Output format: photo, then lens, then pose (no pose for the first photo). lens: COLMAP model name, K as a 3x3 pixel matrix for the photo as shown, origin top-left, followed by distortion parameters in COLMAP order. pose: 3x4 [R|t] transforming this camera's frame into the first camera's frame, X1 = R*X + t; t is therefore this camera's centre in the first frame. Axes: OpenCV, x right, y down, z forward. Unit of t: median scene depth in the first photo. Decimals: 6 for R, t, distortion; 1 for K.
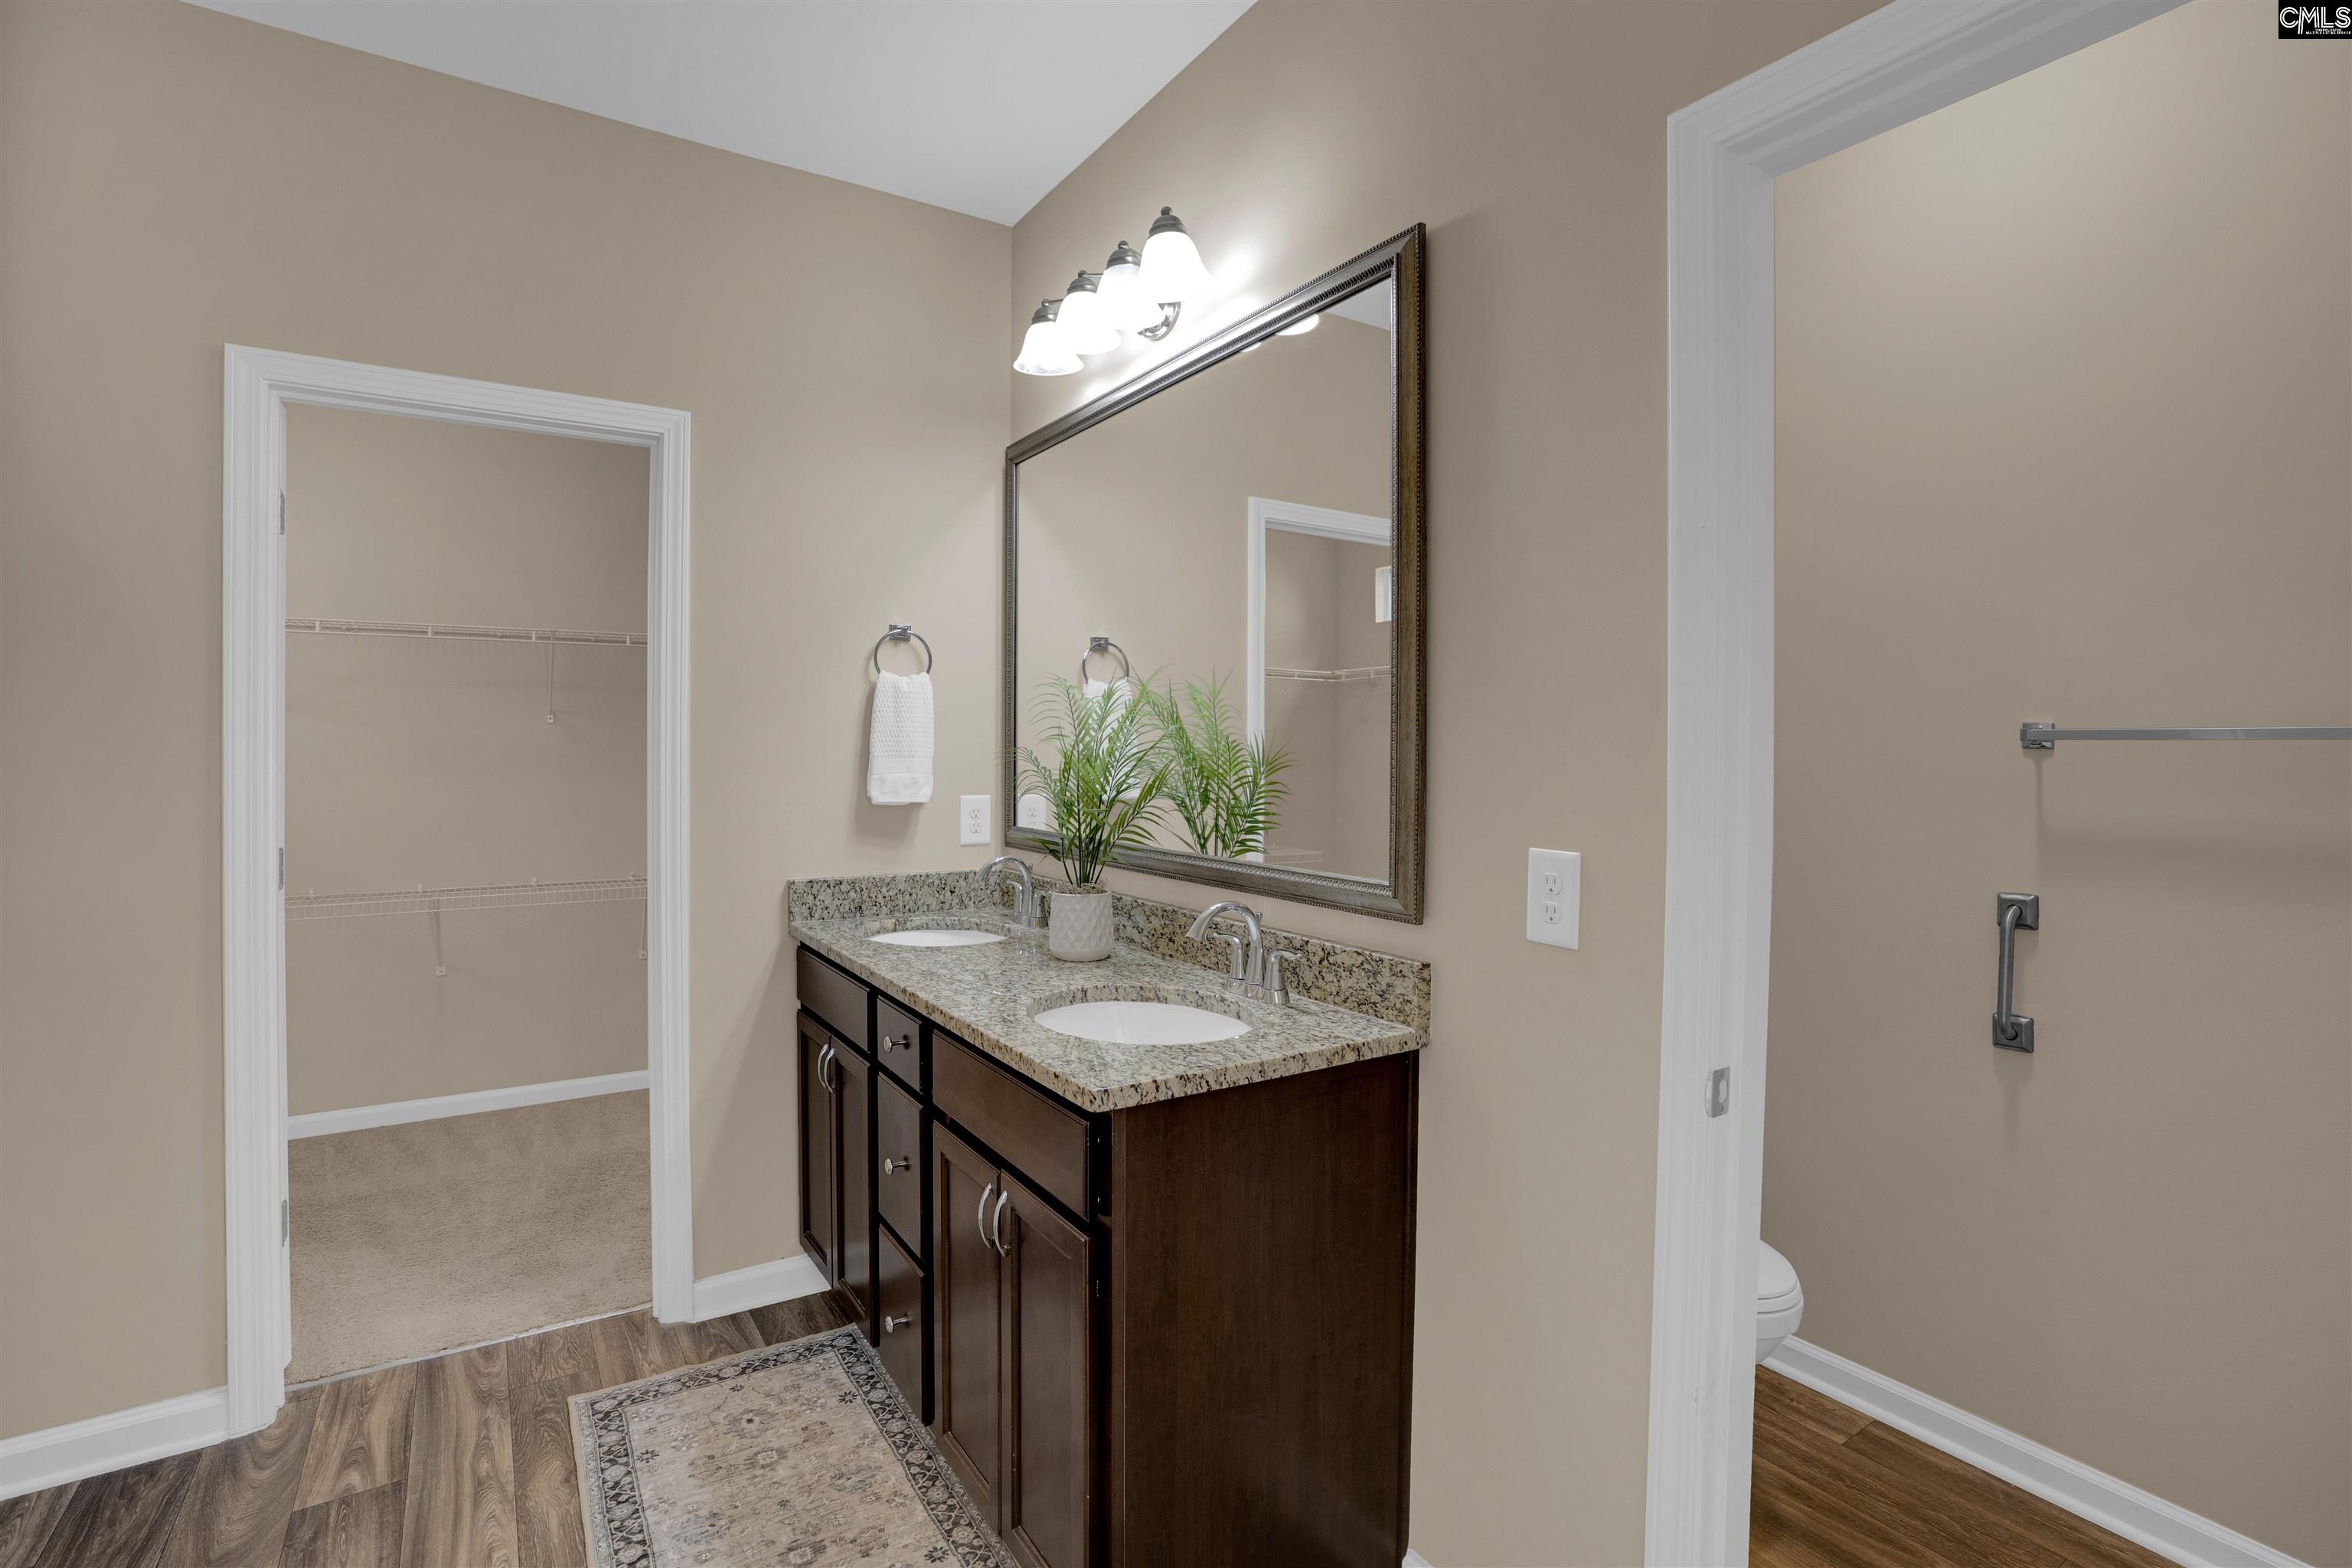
lens RADIAL K [[1133.8, 0, 1174.0], [0, 1133.8, 752.4], [0, 0, 1]] dist [-0.000406, -0.000052]
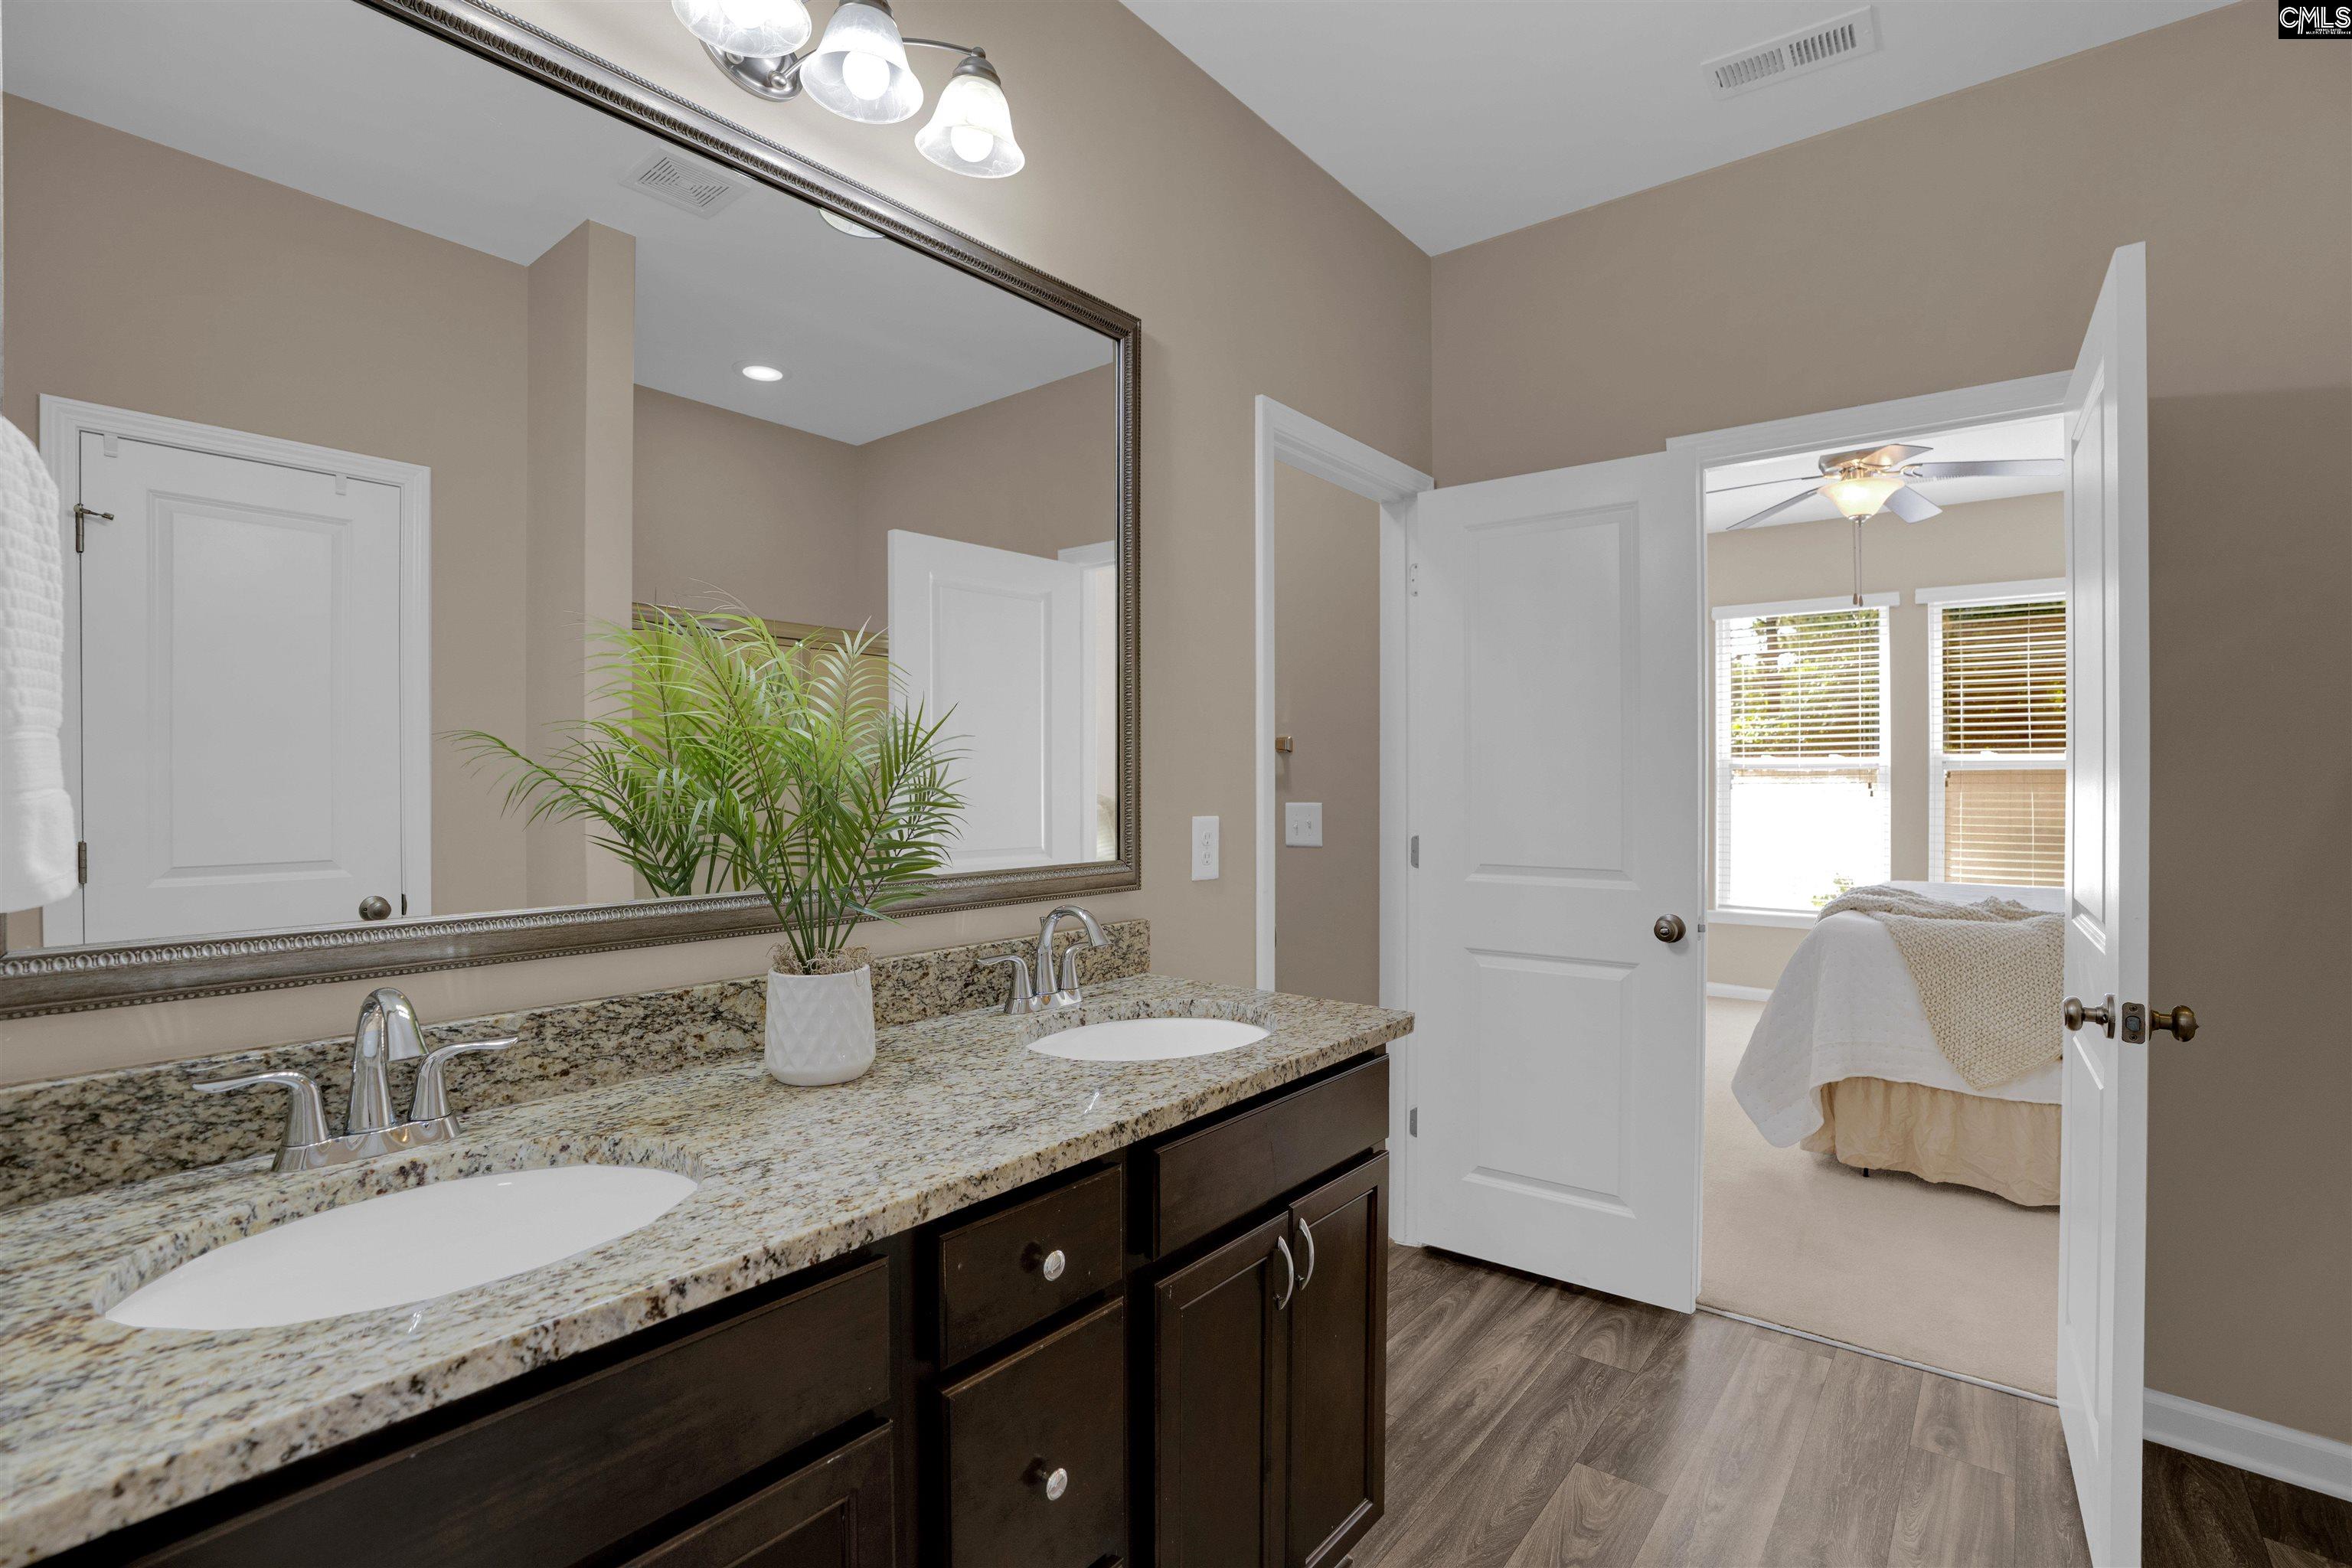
lens RADIAL K [[1109.6, 0, 1169.1], [0, 1109.6, 783.9], [0, 0, 1]] dist [-0.028023, -0.000122]
pose [[-0.310182, -0.014985, 0.950559, -0.763041], [-0.001629, 0.999883, 0.015231, 0.014956], [-0.950676, 0.003175, -0.310170, 1.091053]]
